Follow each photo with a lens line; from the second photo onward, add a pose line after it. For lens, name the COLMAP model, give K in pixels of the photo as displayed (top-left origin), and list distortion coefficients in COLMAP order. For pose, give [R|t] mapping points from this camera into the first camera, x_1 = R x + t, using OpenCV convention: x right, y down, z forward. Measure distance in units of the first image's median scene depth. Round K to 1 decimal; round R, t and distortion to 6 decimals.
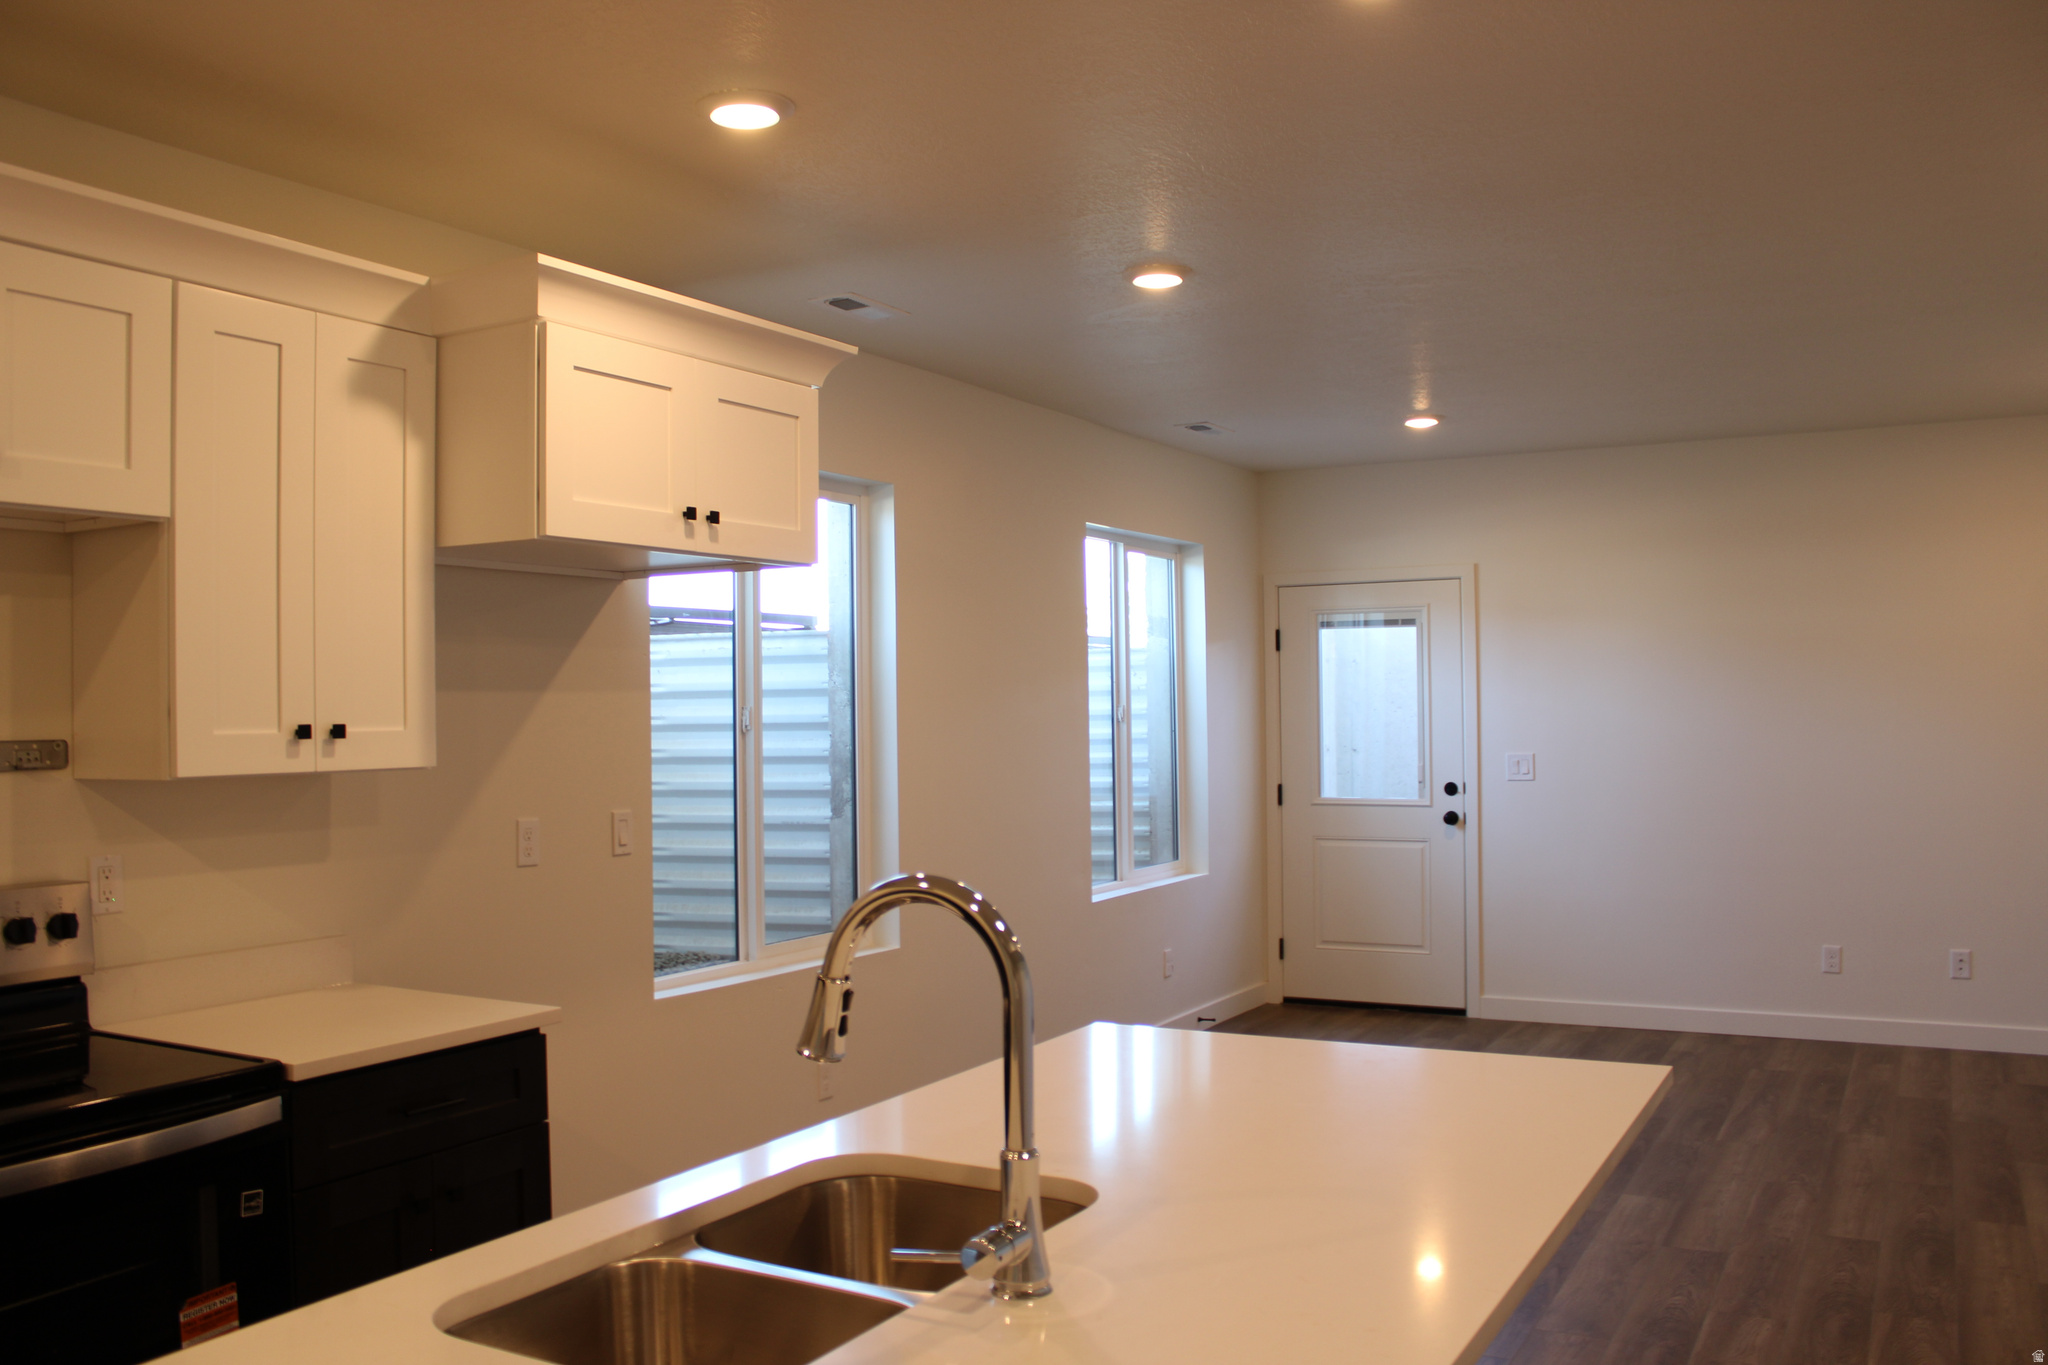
lens RADIAL K [[1724.8, 0, 1015.1], [0, 1724.8, 686.0], [0, 0, 1]] dist [-0.142462, 0.099627]
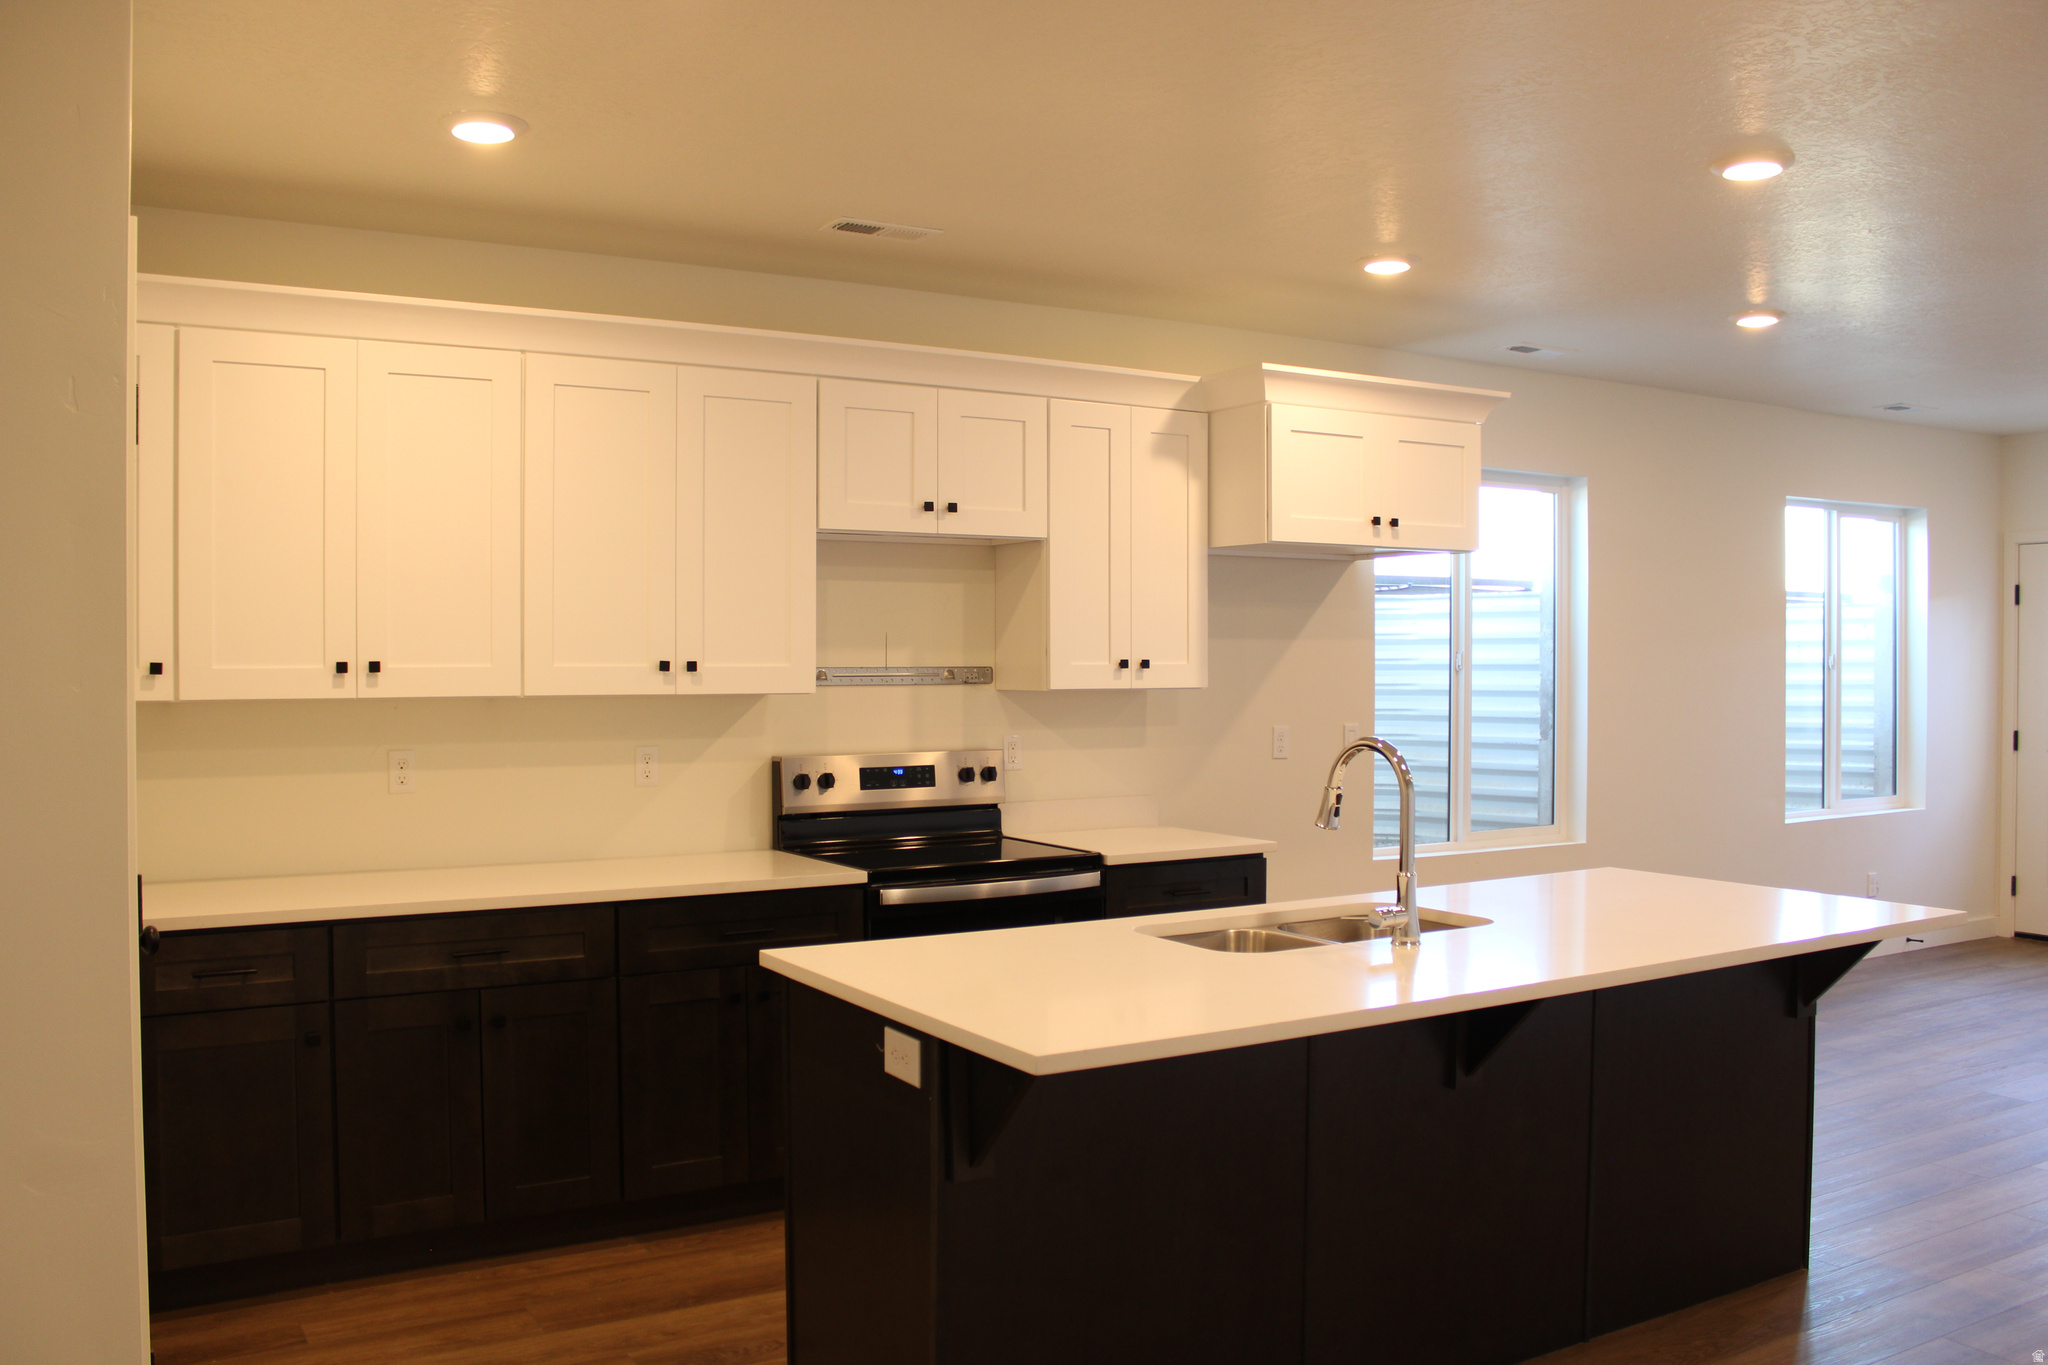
lens RADIAL K [[1724.8, 0, 1023.6], [0, 1724.8, 681.9], [0, 0, 1]] dist [-0.142462, 0.099627]
pose [[0.875118, 0.019461, -0.483518, 0.239462], [-0.004390, 0.999469, 0.032282, -0.007211], [0.483889, -0.026128, 0.874739, -0.406528]]
